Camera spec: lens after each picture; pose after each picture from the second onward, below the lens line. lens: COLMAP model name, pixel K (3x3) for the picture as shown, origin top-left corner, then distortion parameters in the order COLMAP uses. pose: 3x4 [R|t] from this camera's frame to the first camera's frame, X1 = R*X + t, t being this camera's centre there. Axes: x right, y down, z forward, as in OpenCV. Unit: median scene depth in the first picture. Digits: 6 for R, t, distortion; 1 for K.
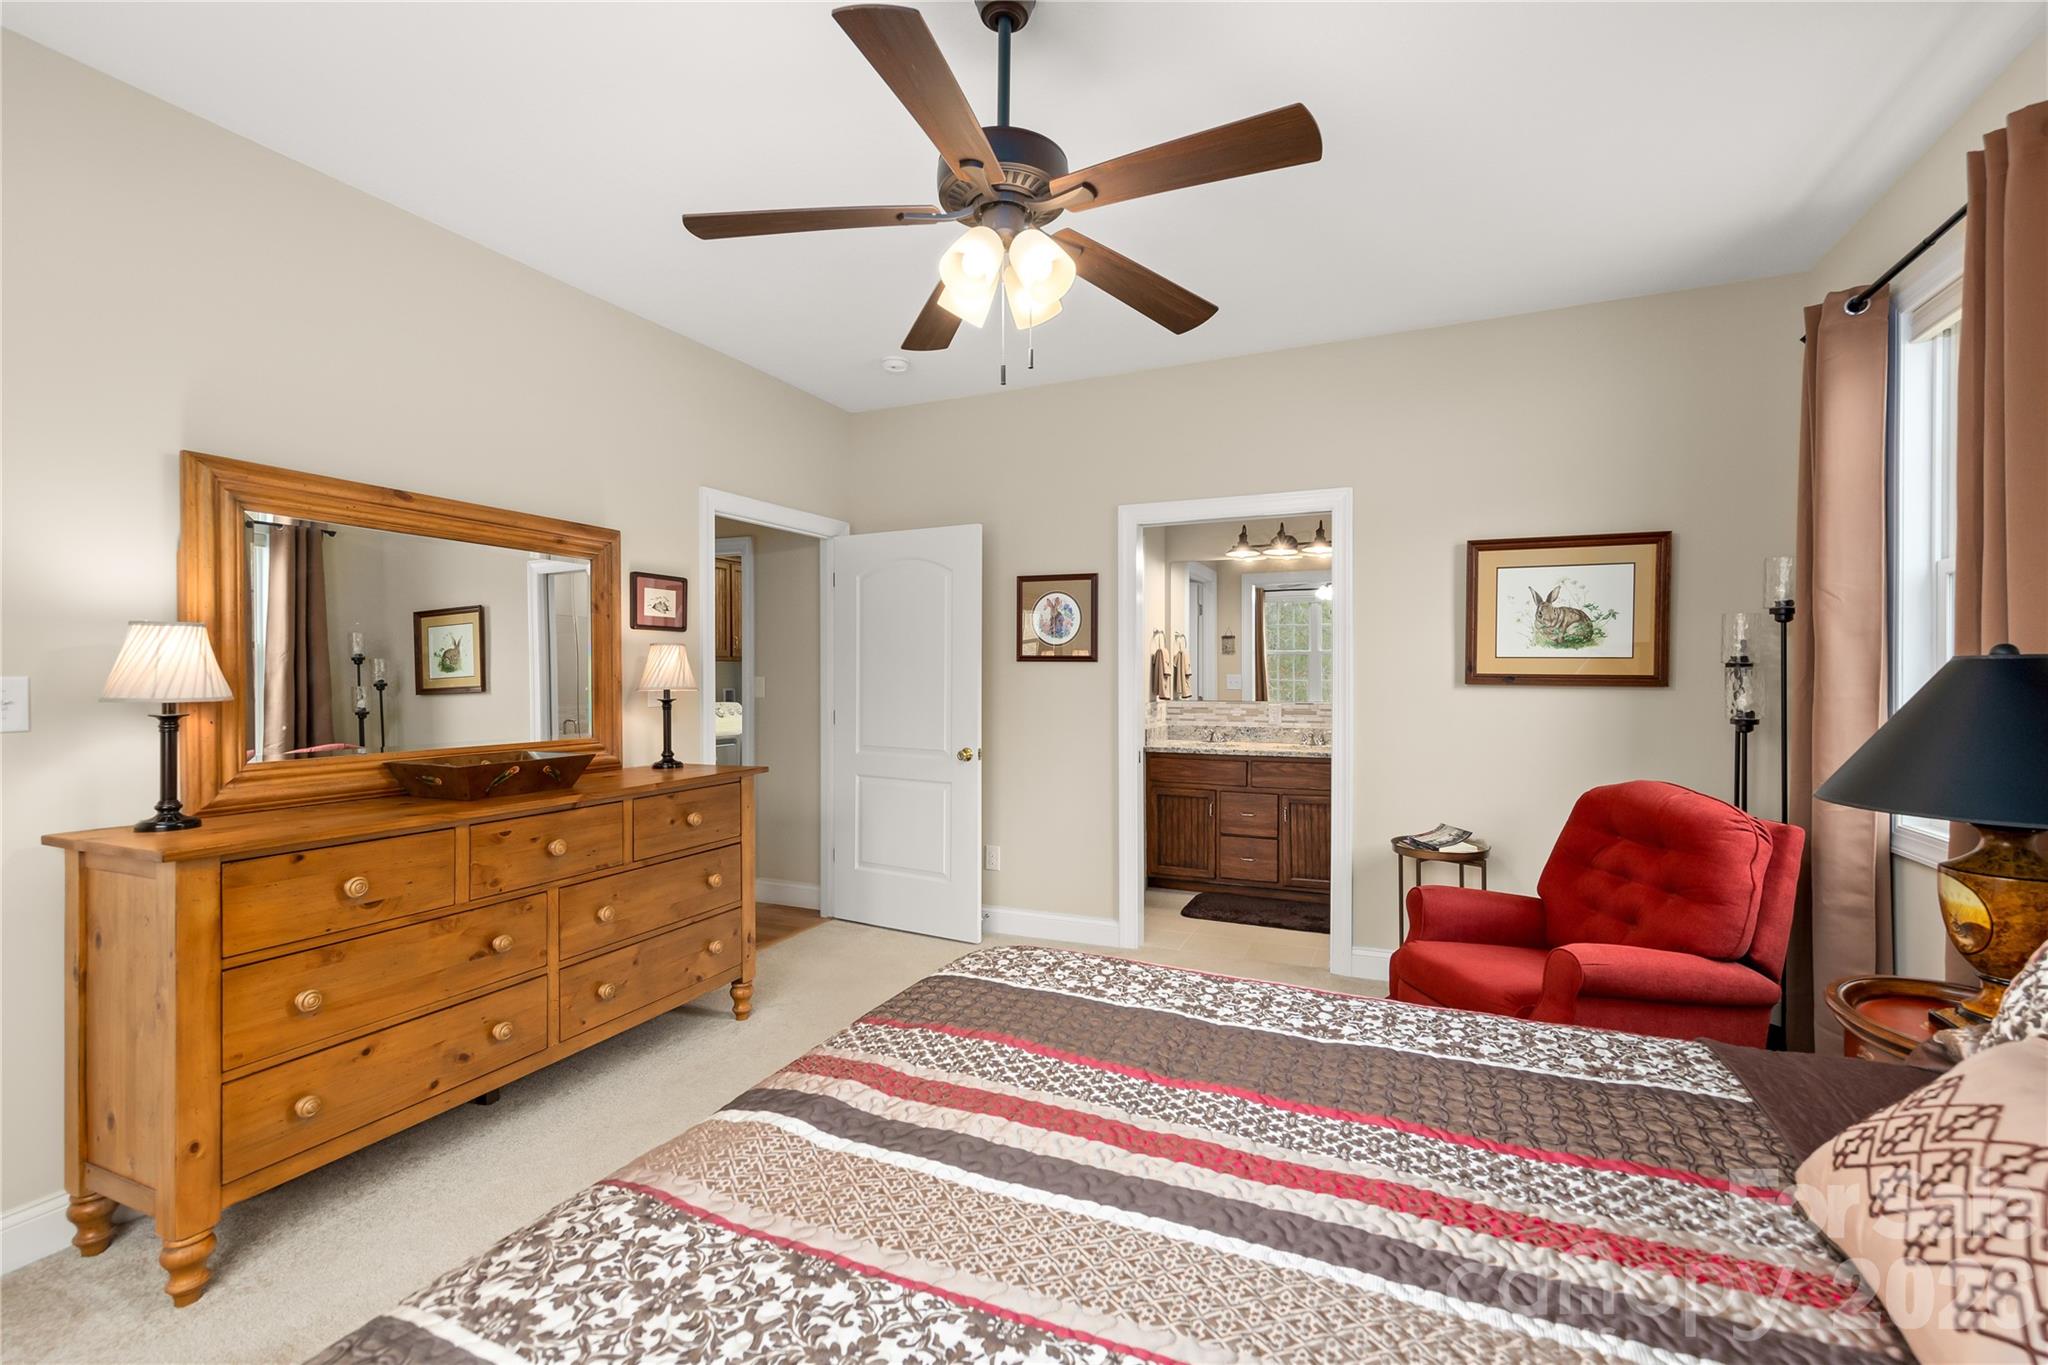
lens RADIAL K [[905.1, 0, 1024.5], [0, 905.1, 671.4], [0, 0, 1]] dist [-0.000260, -0.000089]
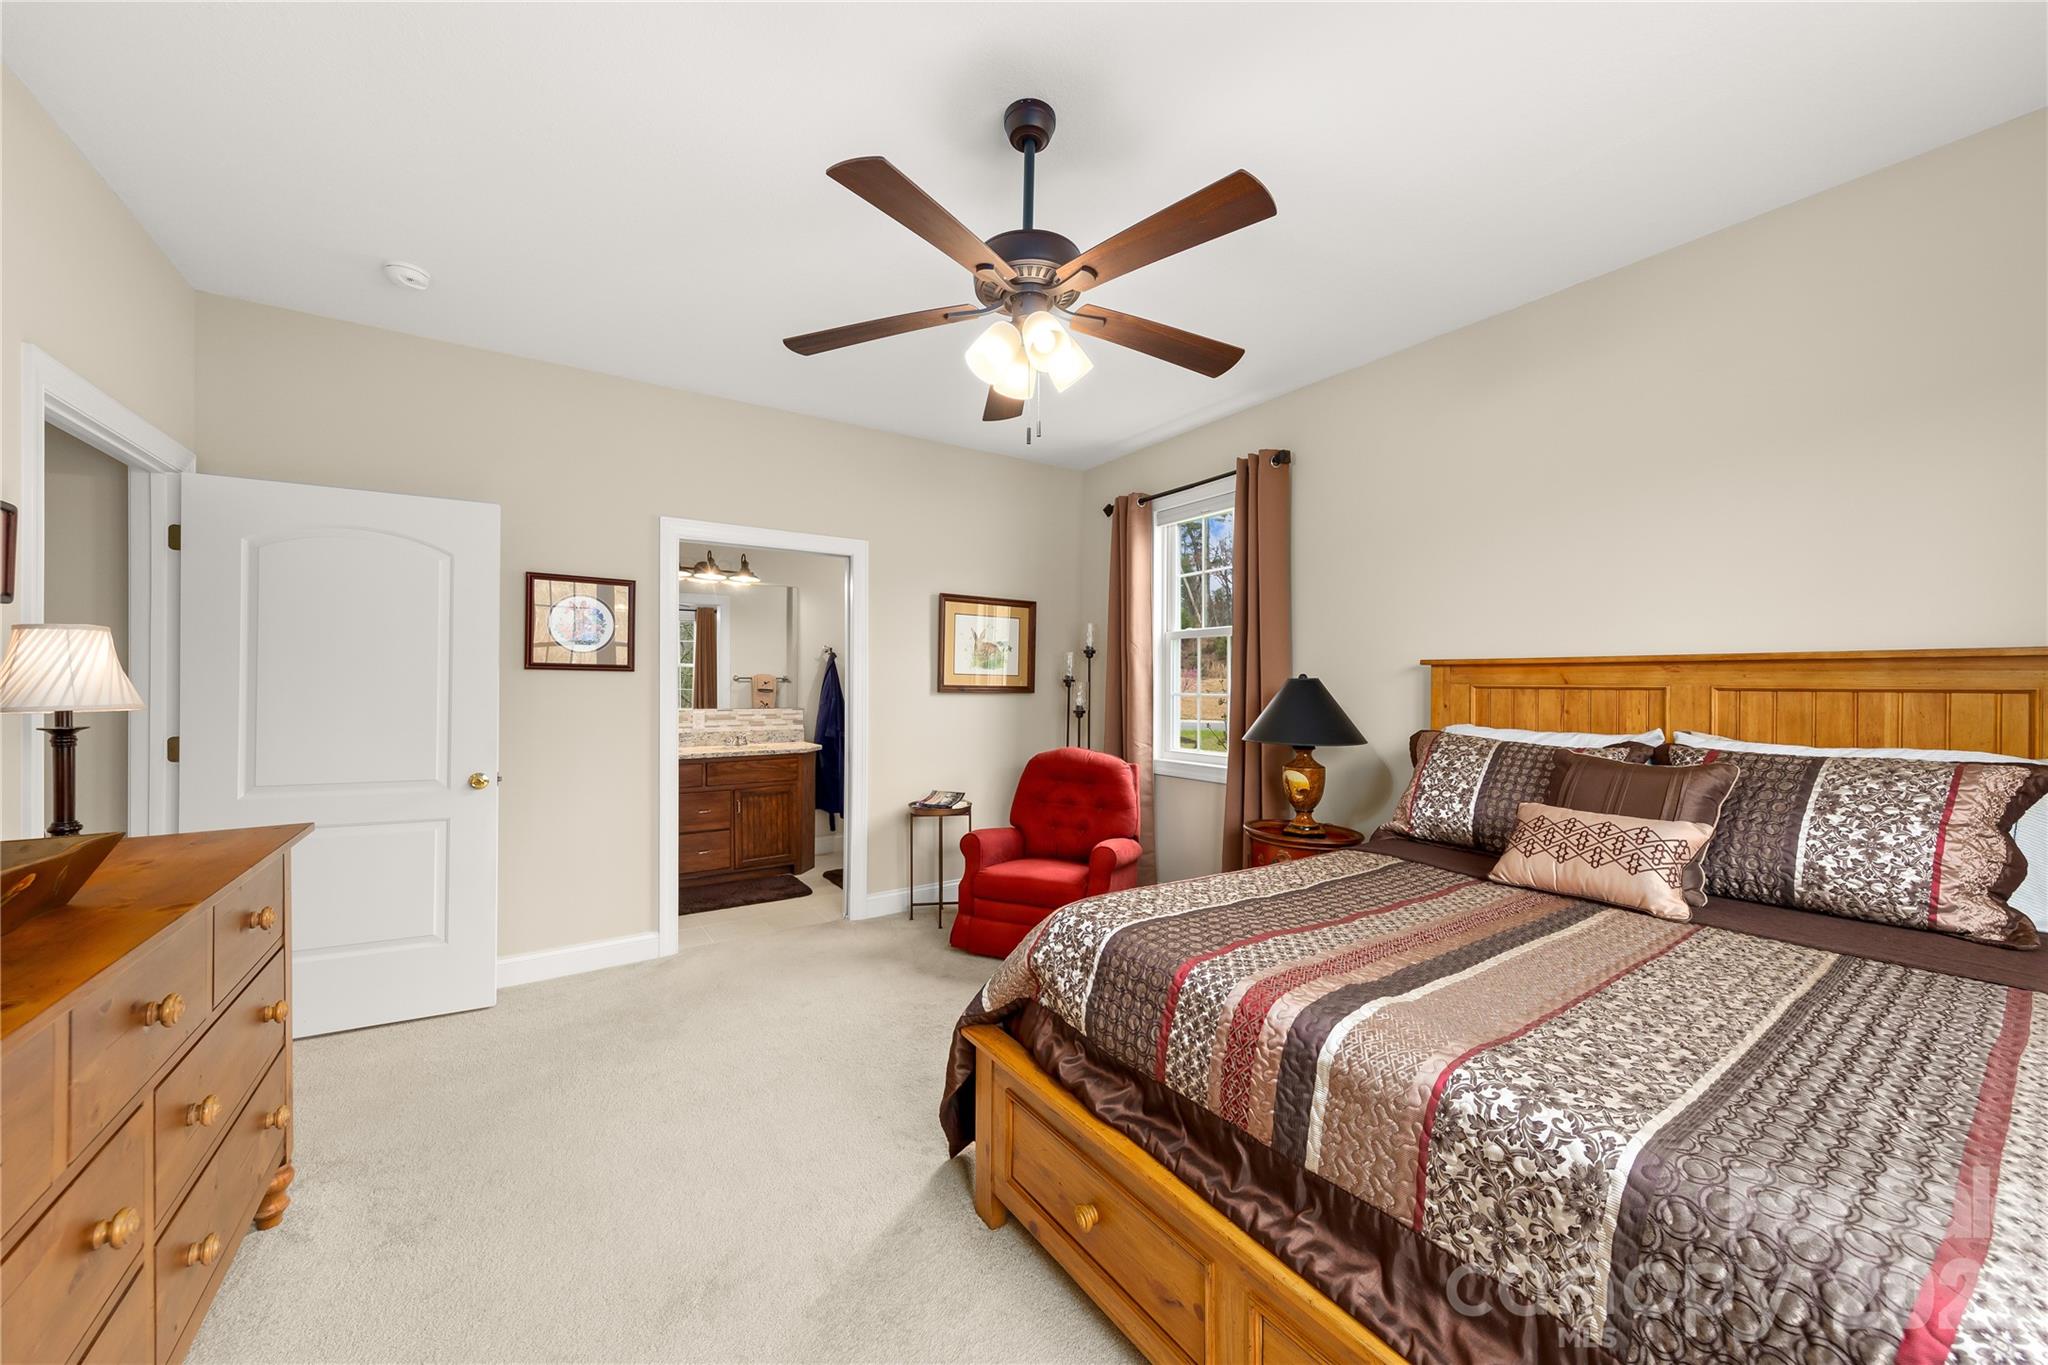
lens RADIAL K [[752.9, 0, 1031.6], [0, 752.9, 680.4], [0, 0, 1]] dist [0.001391, -0.000102]
pose [[0.521612, 0.008567, 0.853140, -0.456128], [-0.006126, 0.999961, -0.006295, 0.001843], [-0.853161, -0.001943, 0.521644, 0.249857]]
